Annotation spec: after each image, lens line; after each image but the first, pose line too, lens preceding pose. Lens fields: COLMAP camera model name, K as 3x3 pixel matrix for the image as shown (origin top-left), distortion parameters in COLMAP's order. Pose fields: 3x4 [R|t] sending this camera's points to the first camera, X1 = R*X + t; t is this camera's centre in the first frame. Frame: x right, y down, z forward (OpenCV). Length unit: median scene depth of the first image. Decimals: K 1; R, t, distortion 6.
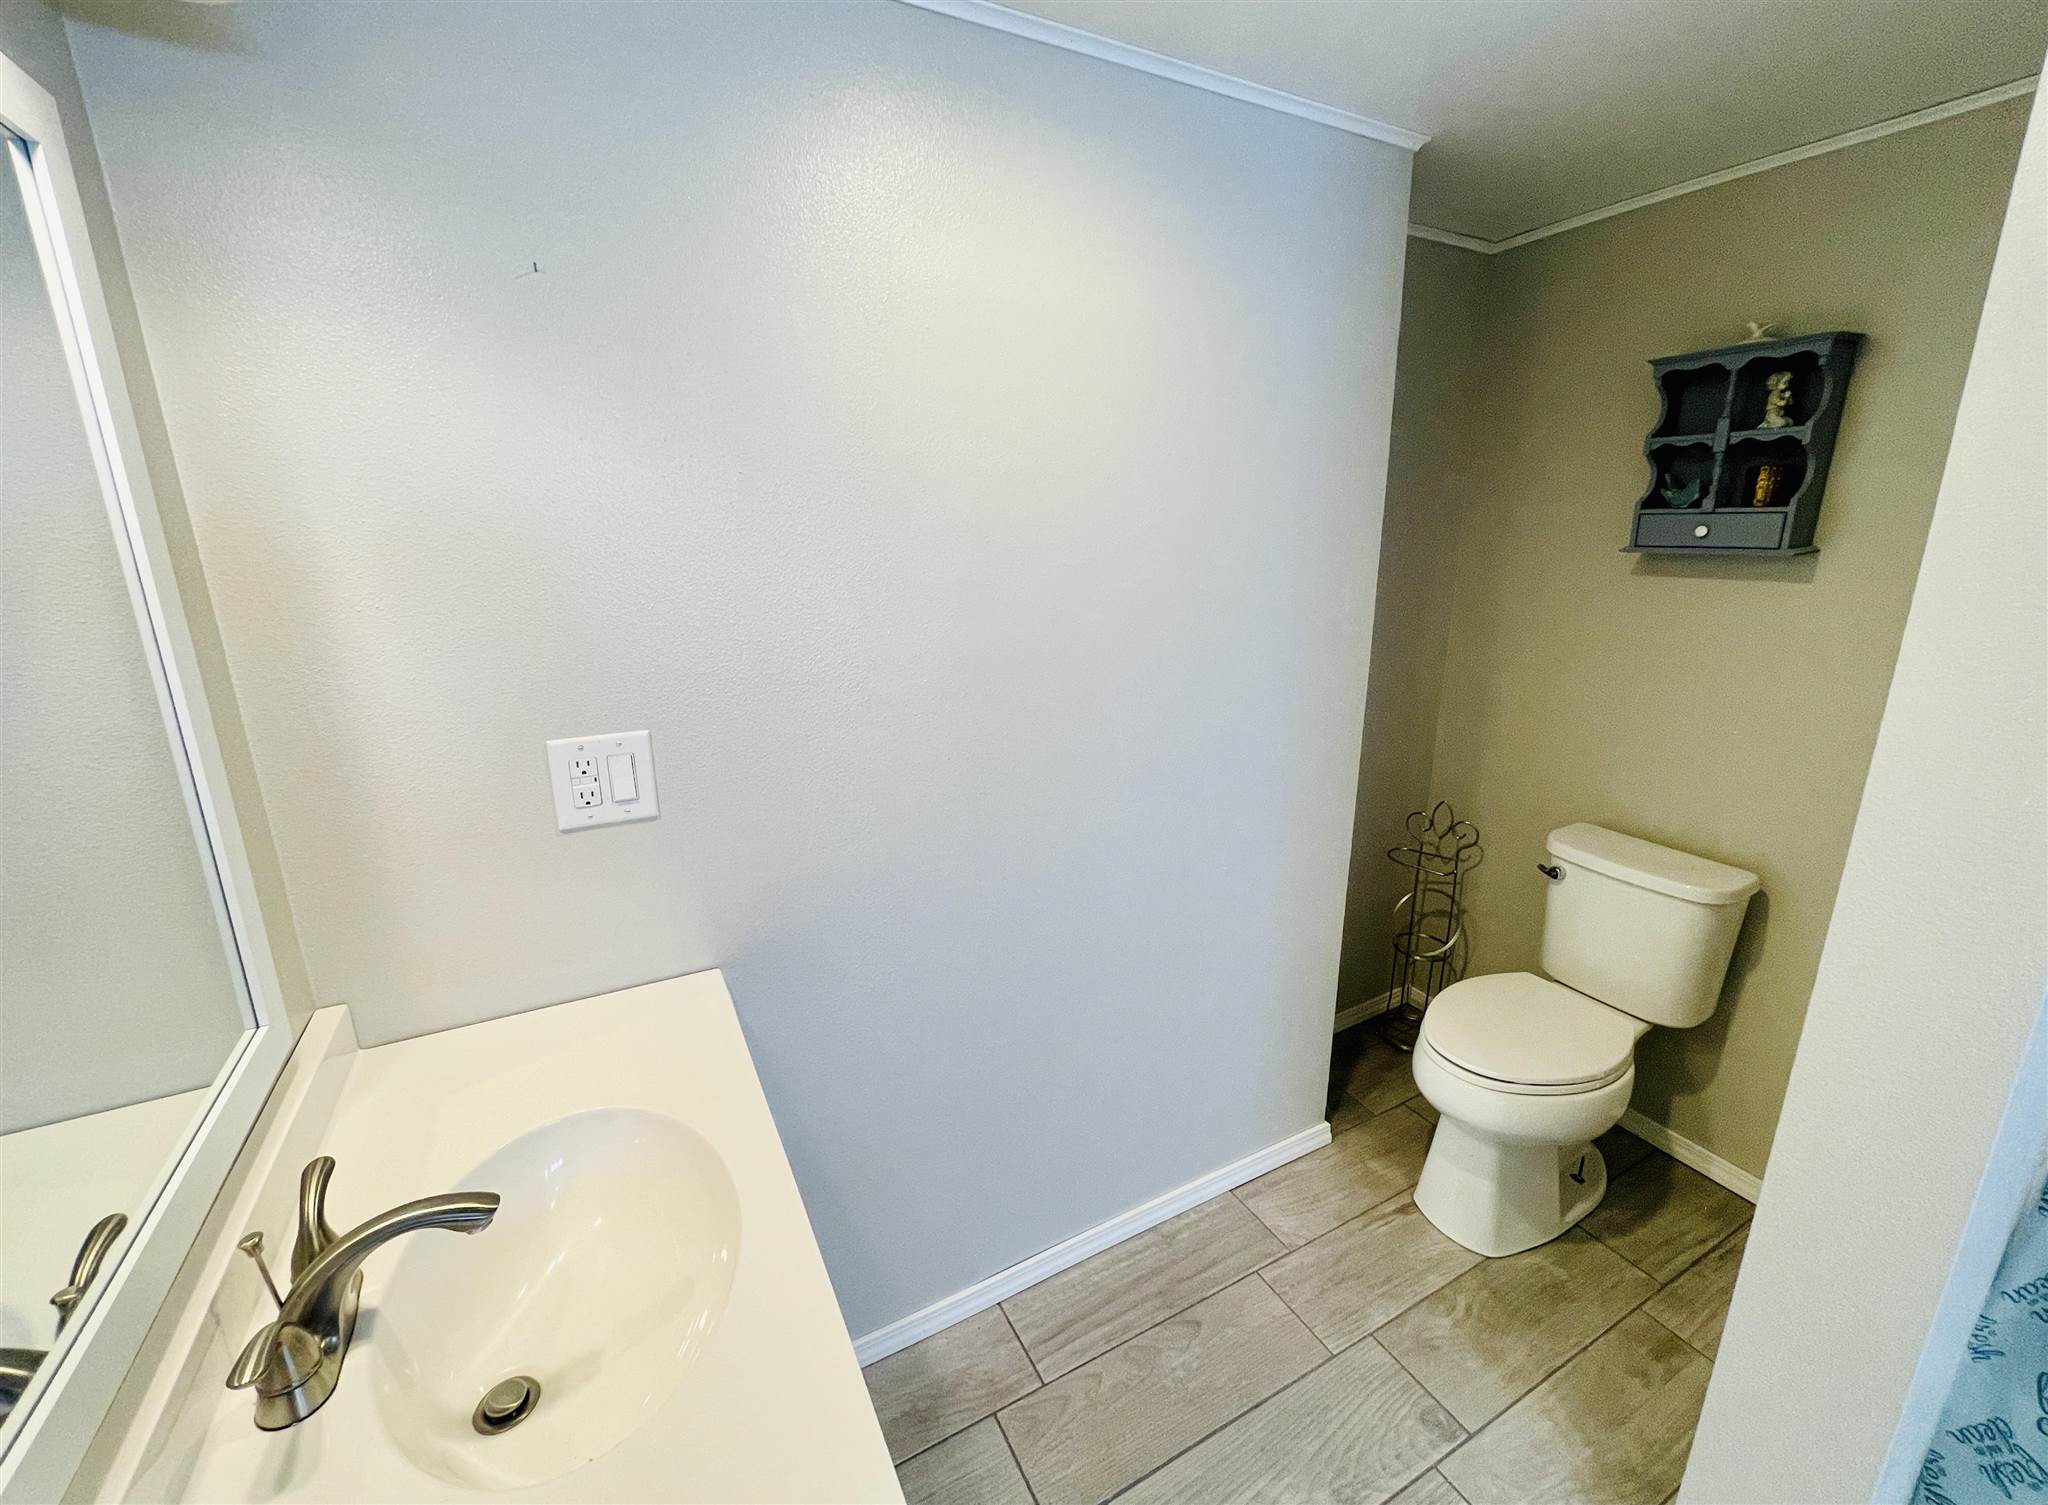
lens RADIAL K [[826.3, 0, 1024.9], [0, 826.3, 725.2], [0, 0, 1]] dist [0.000274, 0.000066]
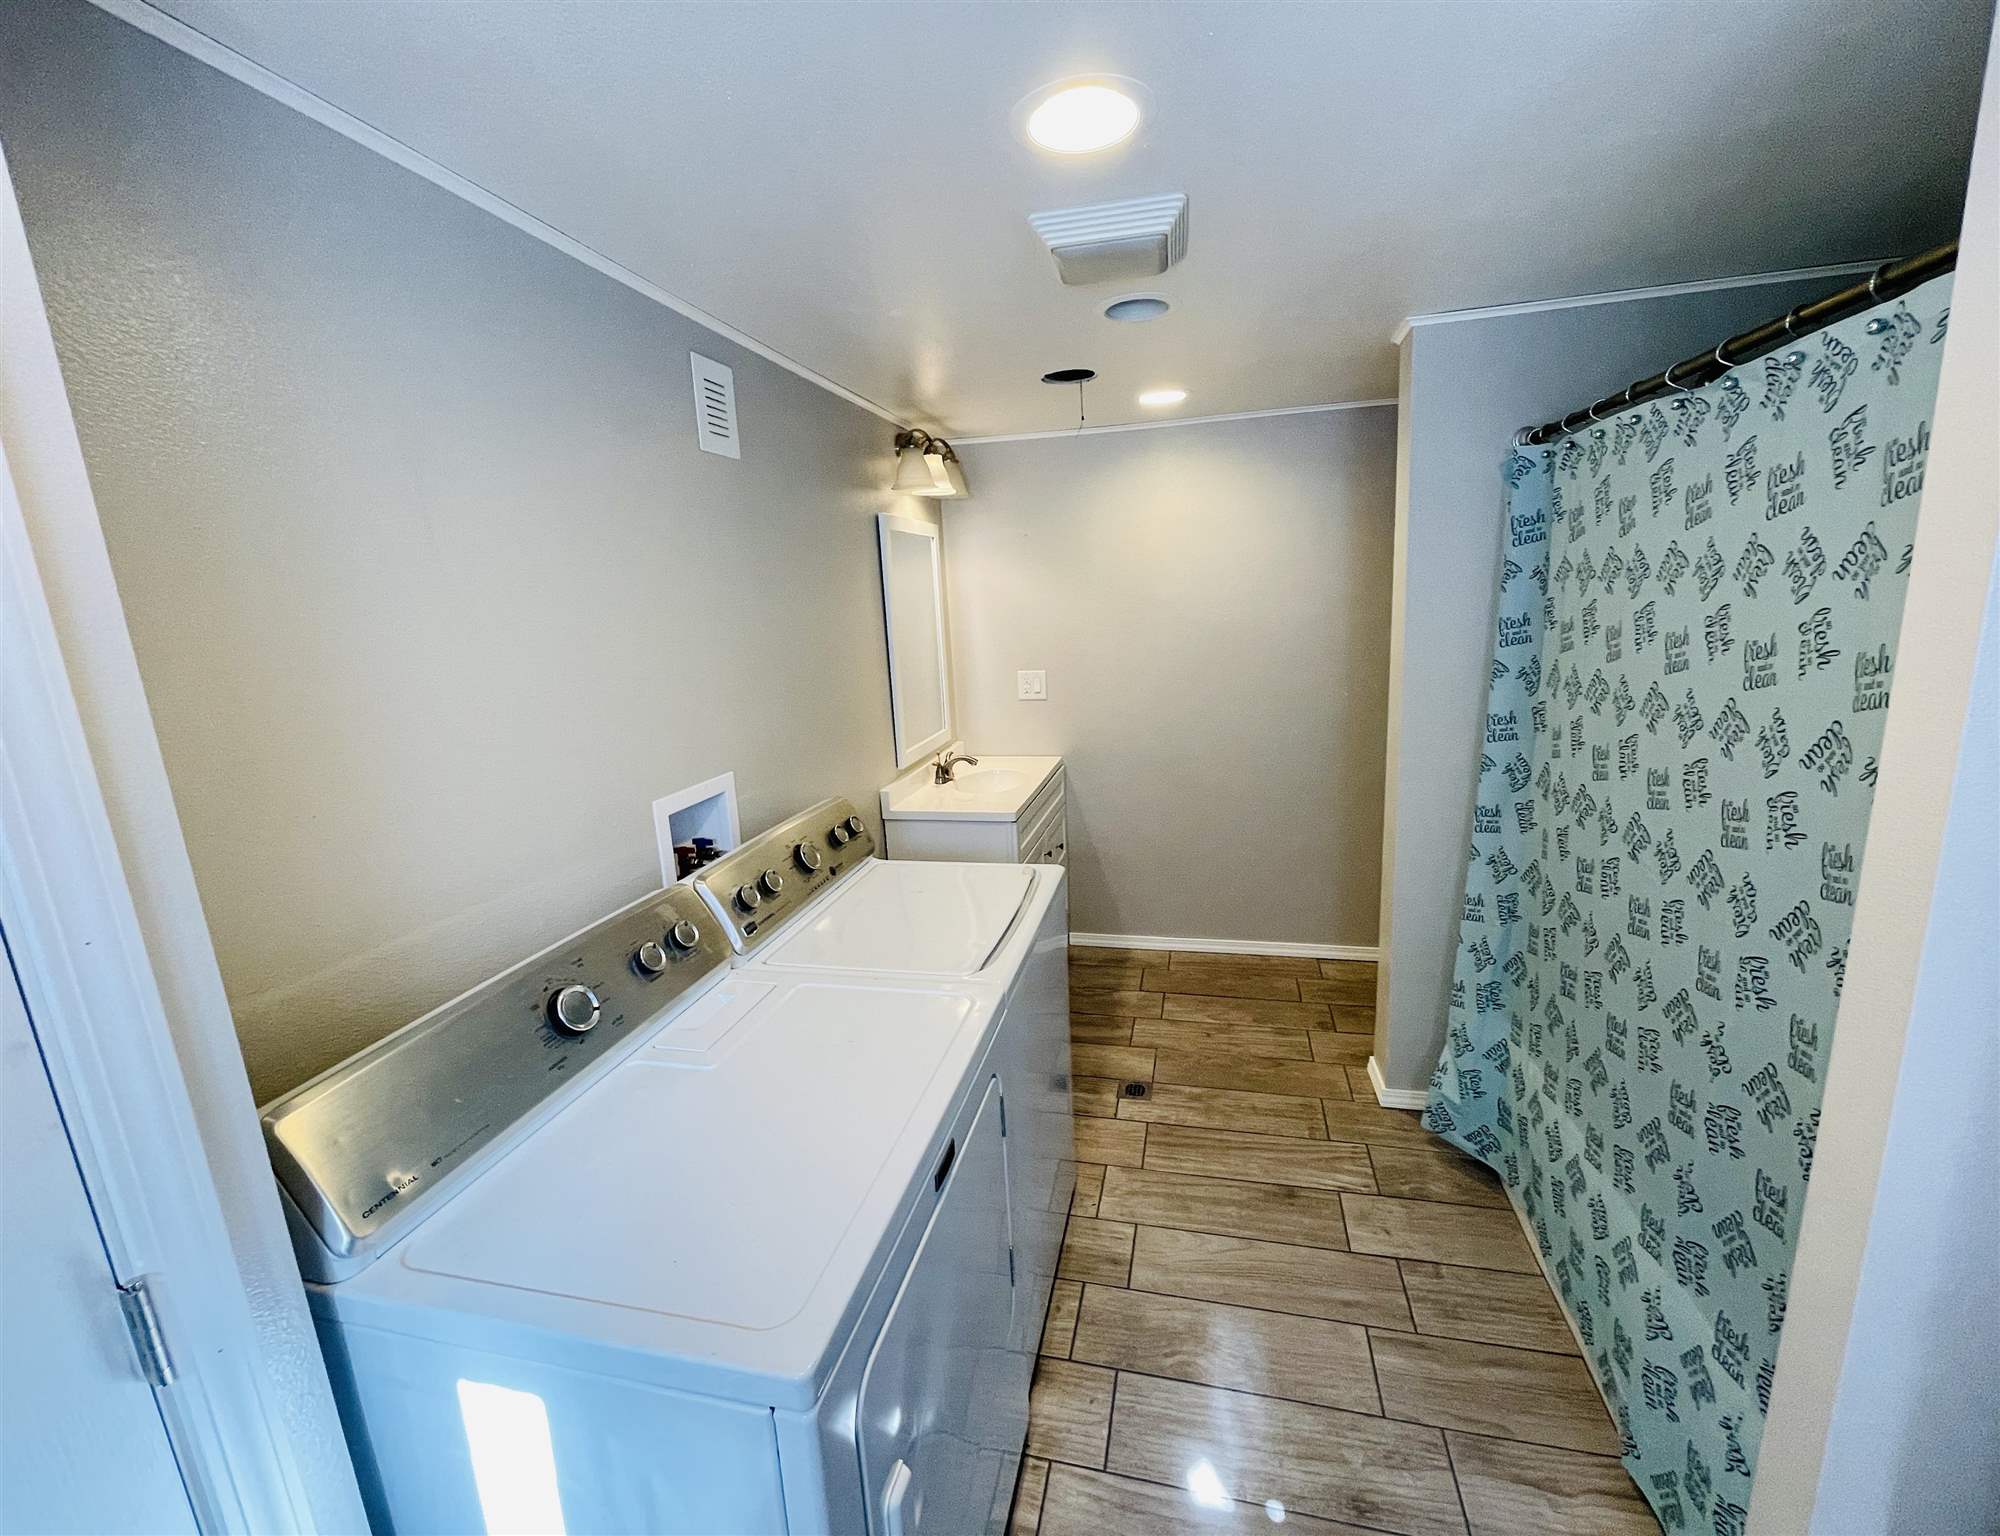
lens RADIAL K [[845.3, 0, 1006.7], [0, 845.3, 774.8], [0, 0, 1]] dist [0.007605, 0.000071]
pose [[0.748759, 0.108556, -0.653892, 1.541081], [-0.117221, 0.992635, 0.030565, 0.319136], [0.652394, 0.053764, 0.755970, -1.455329]]
